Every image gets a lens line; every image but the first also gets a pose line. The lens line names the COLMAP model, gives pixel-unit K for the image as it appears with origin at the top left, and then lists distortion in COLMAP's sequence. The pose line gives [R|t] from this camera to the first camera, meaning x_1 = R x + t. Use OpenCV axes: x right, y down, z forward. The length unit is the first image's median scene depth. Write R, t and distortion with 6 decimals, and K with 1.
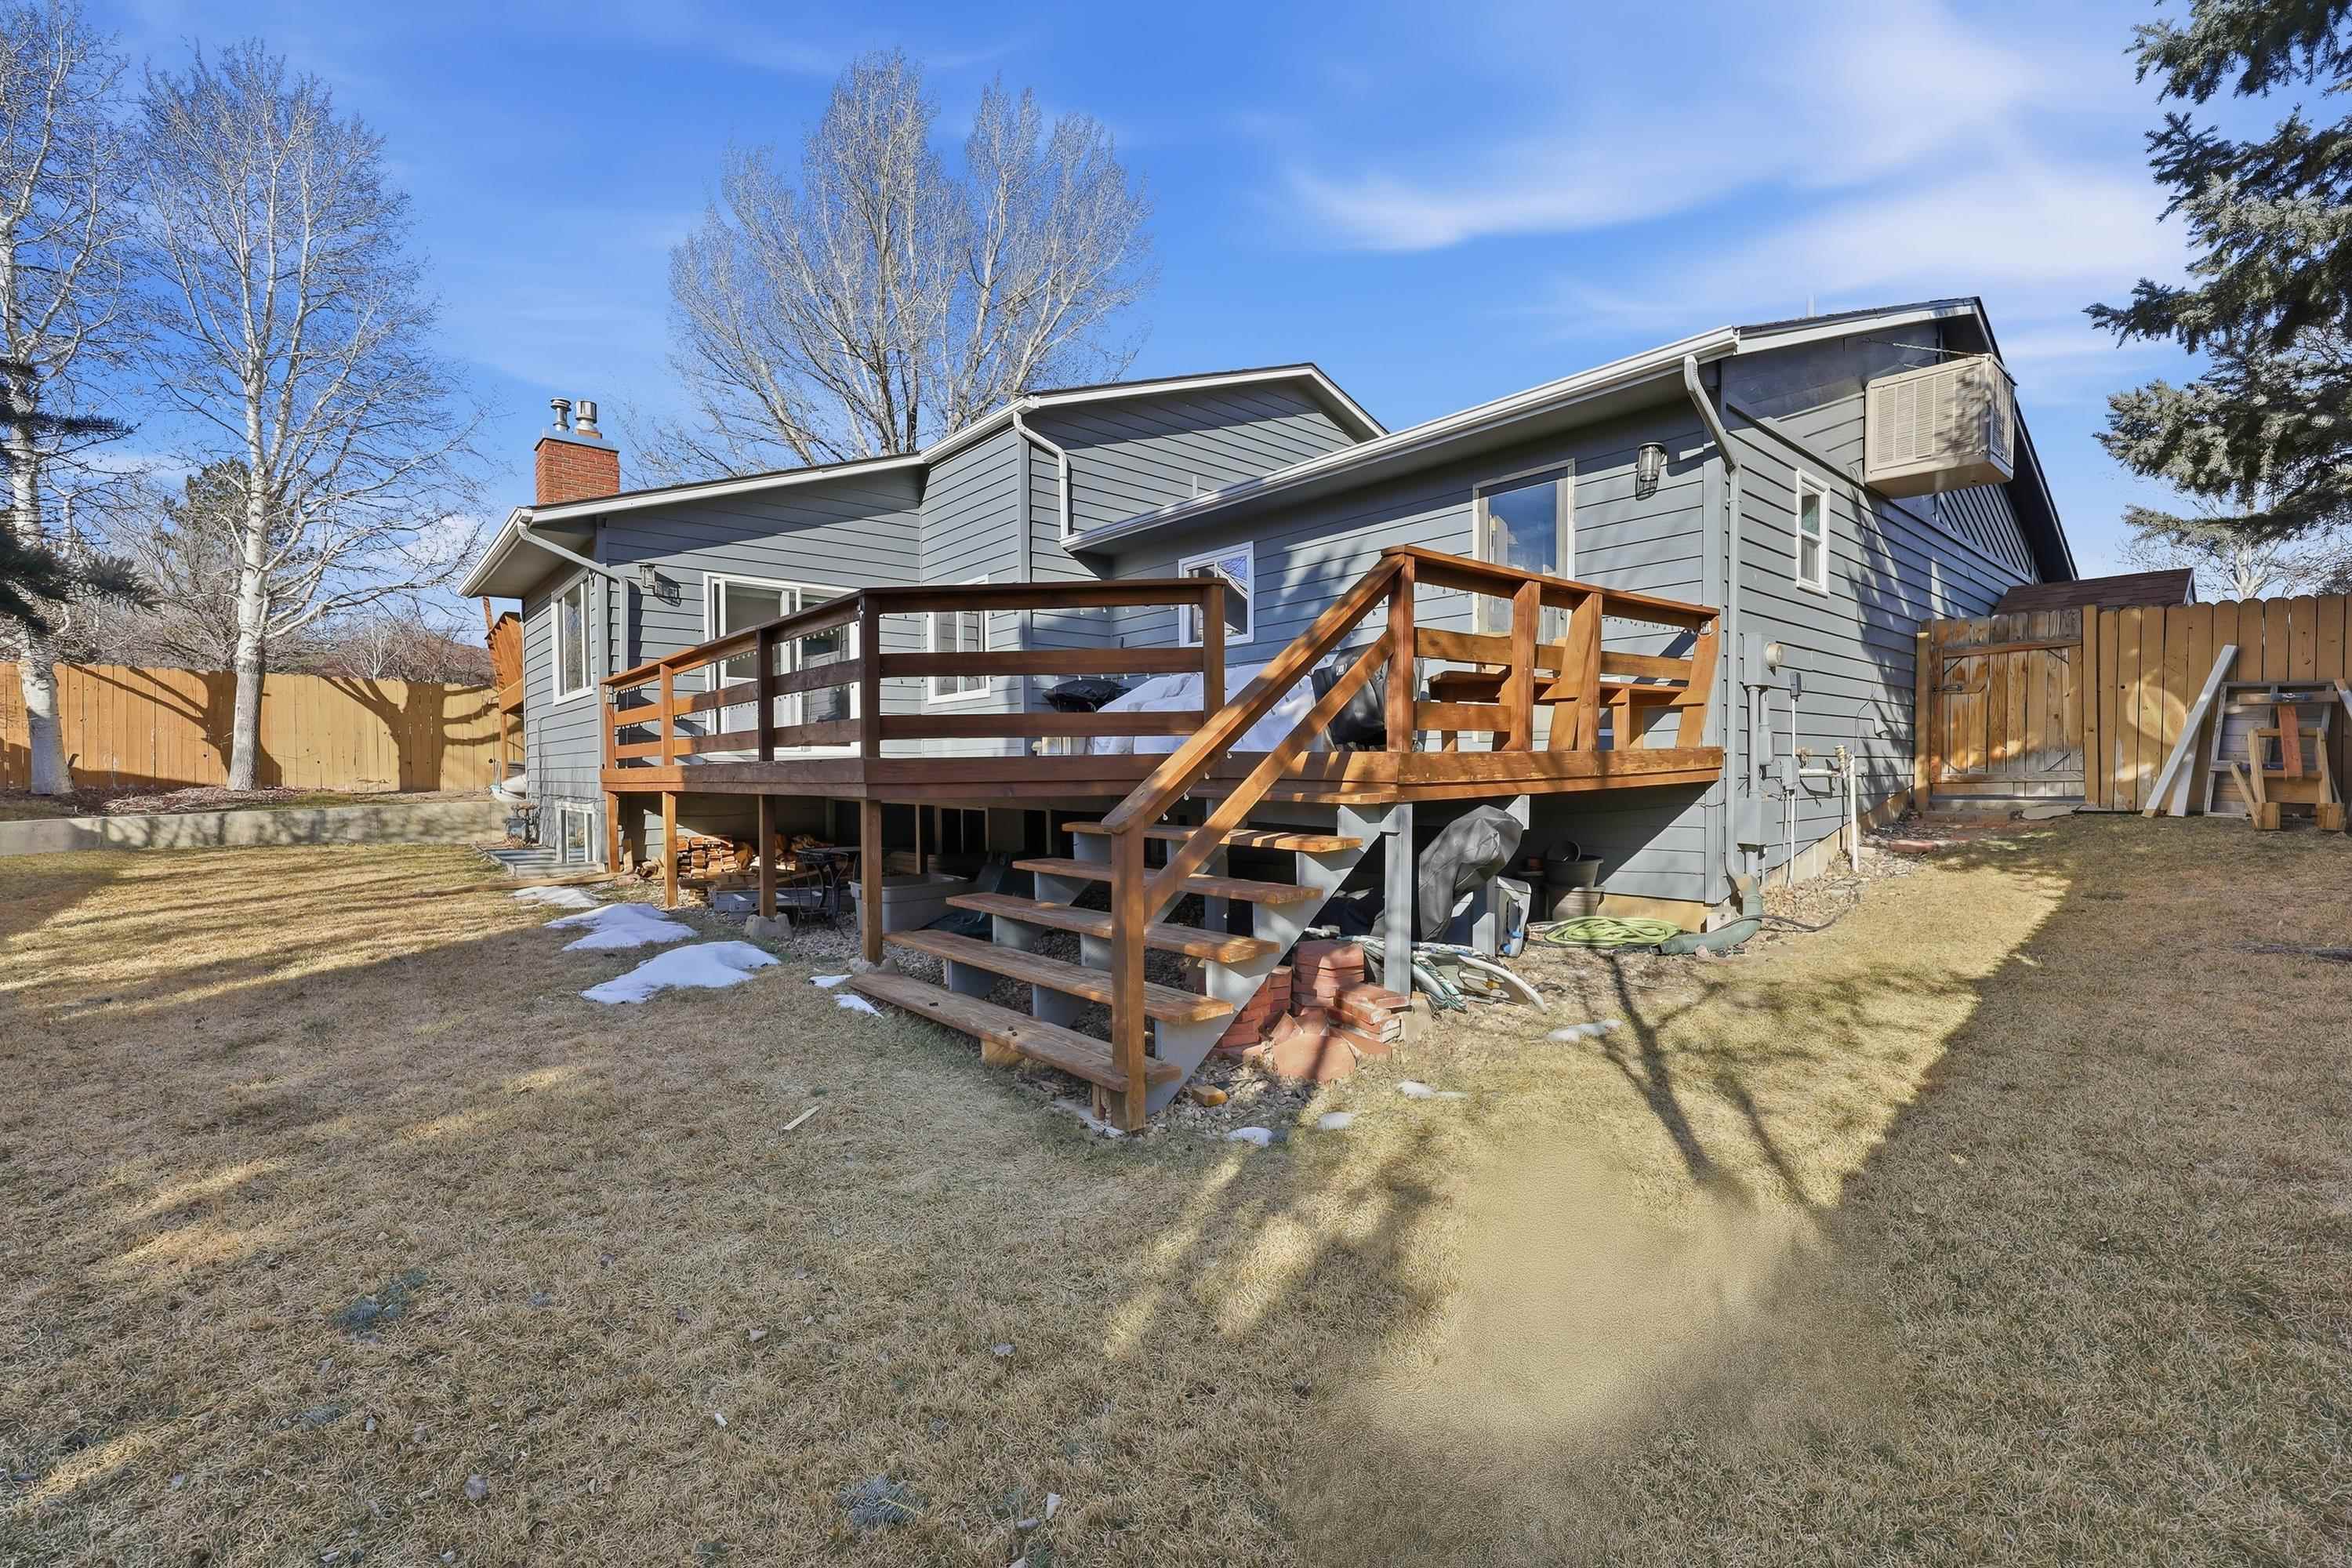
lens RADIAL K [[978.7, 0, 1171.4], [0, 978.7, 791.0], [0, 0, 1]] dist [0.000747, -0.000002]
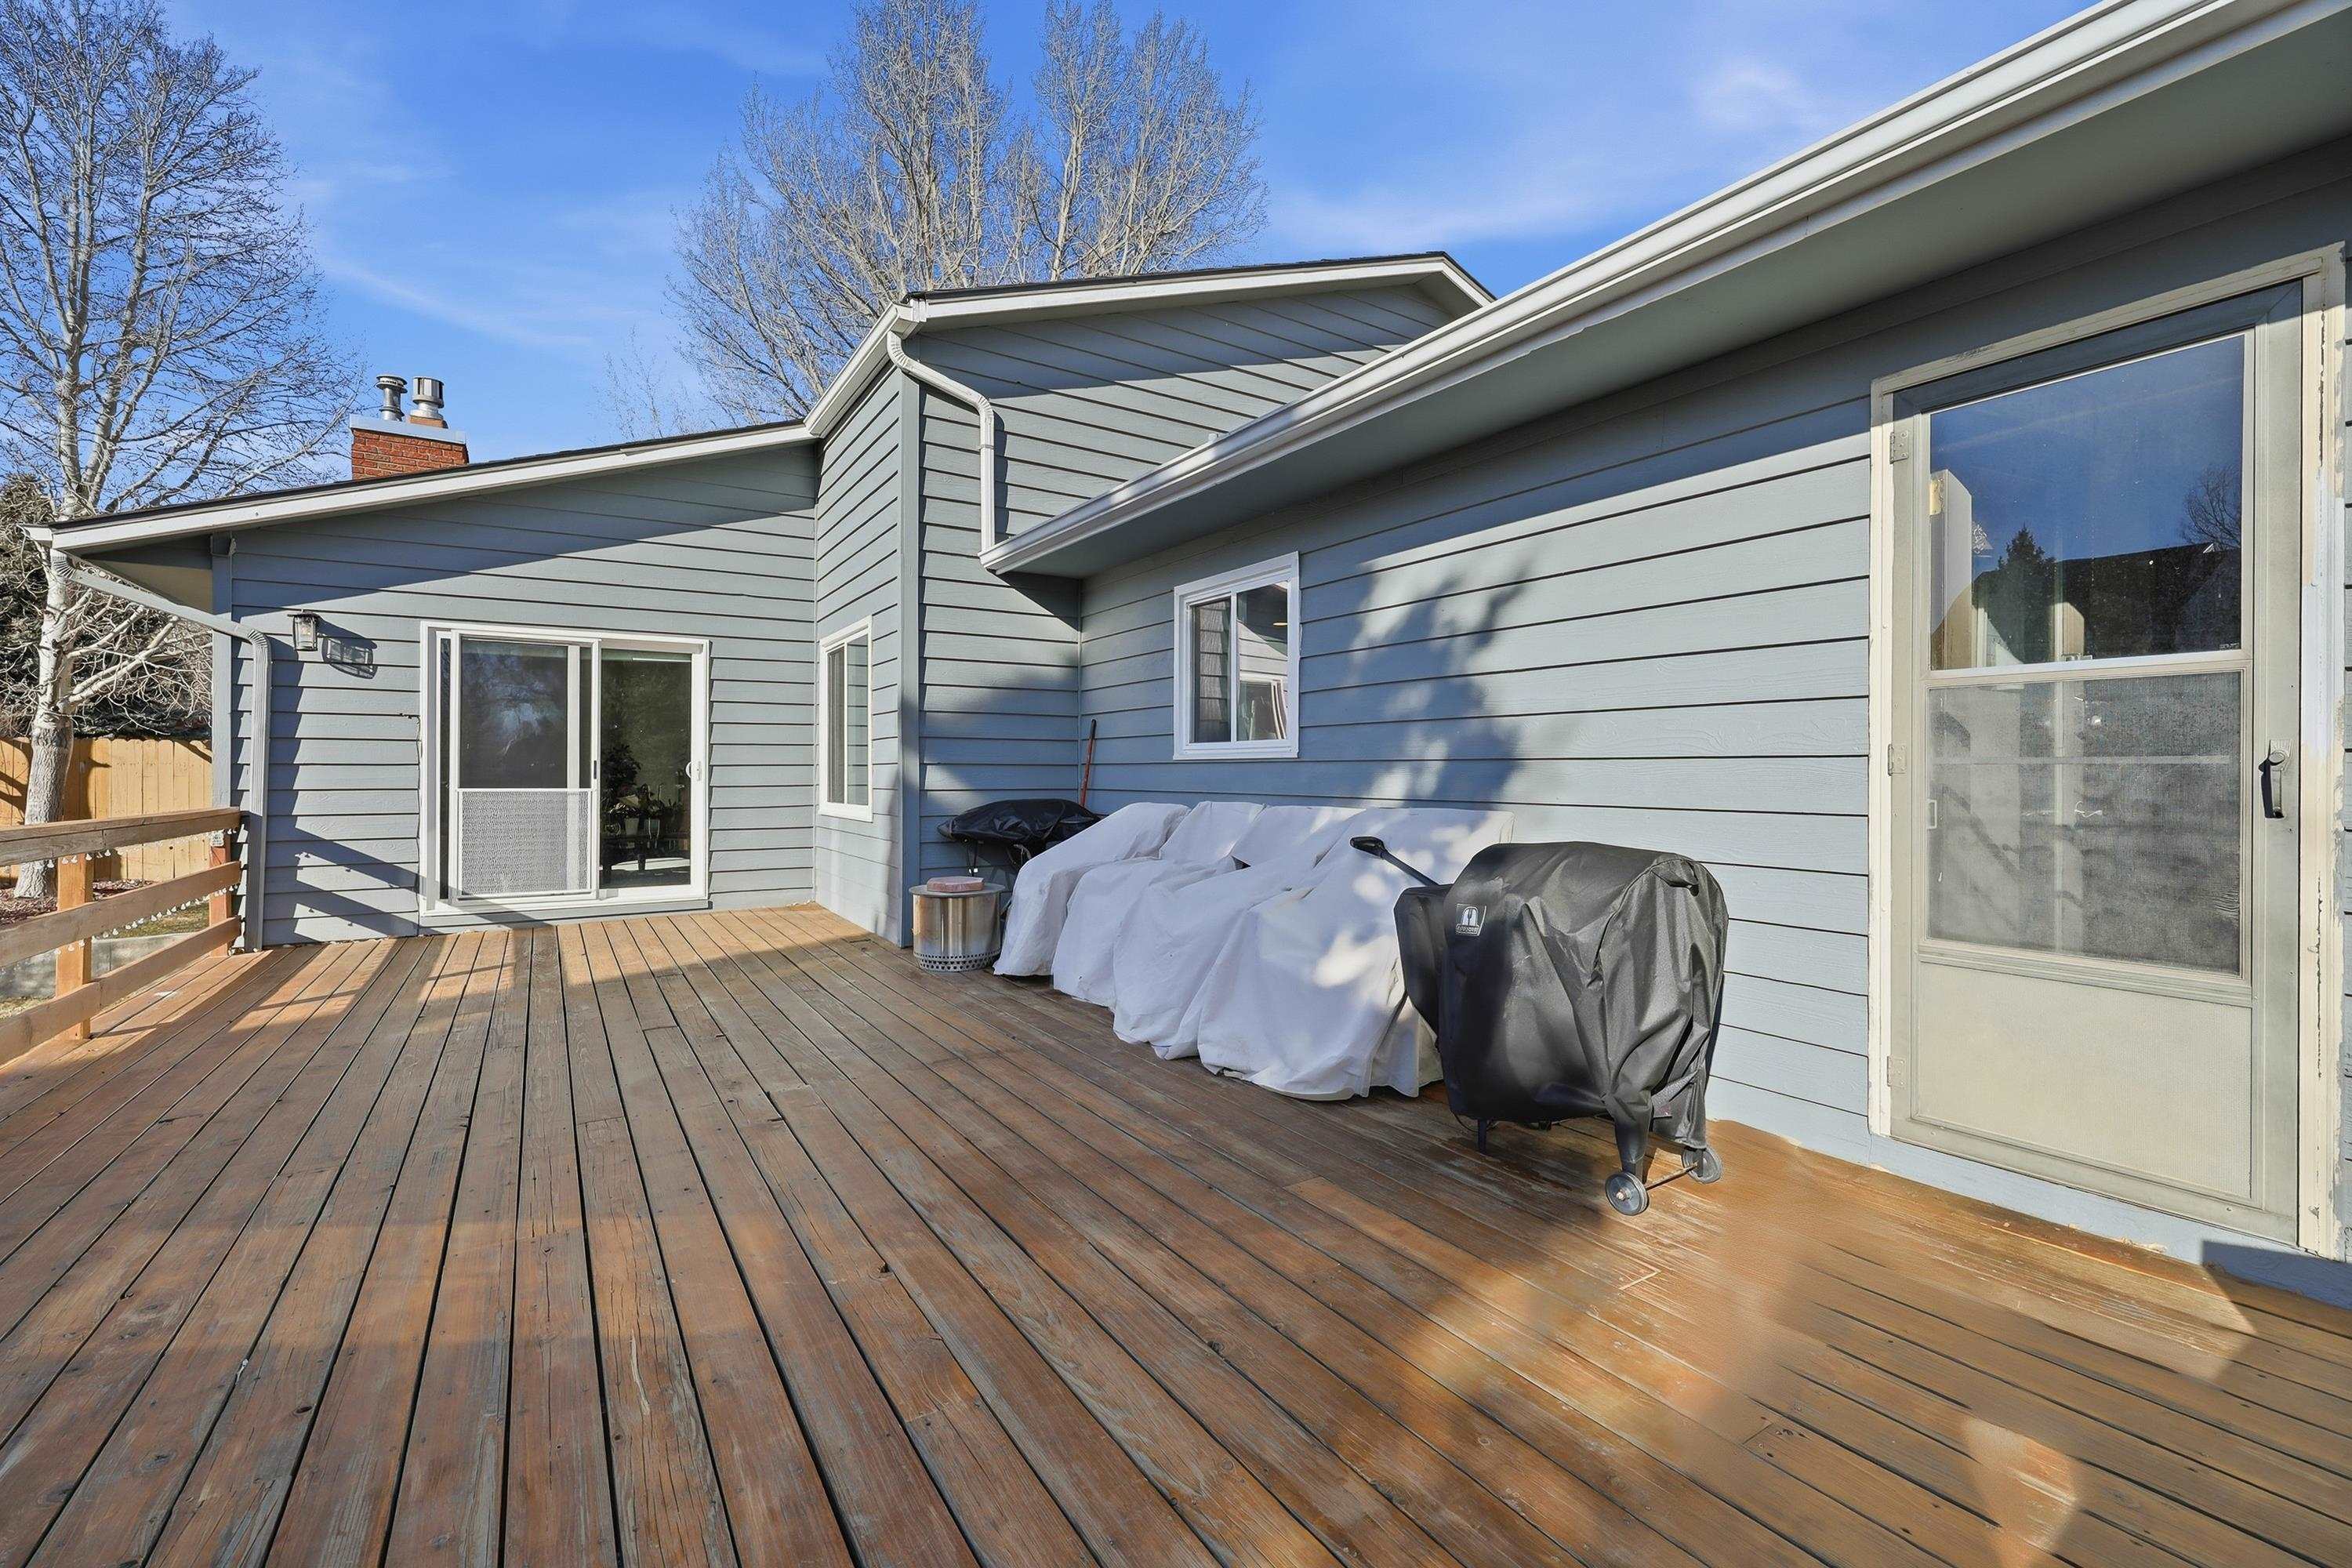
lens RADIAL K [[978.7, 0, 1166.3], [0, 978.7, 766.9], [0, 0, 1]] dist [0.000747, -0.000002]
pose [[0.988110, 0.008695, -0.153500, 0.085214], [-0.012179, 0.999689, -0.021769, -0.123807], [0.153263, 0.023379, 0.987909, 0.463859]]
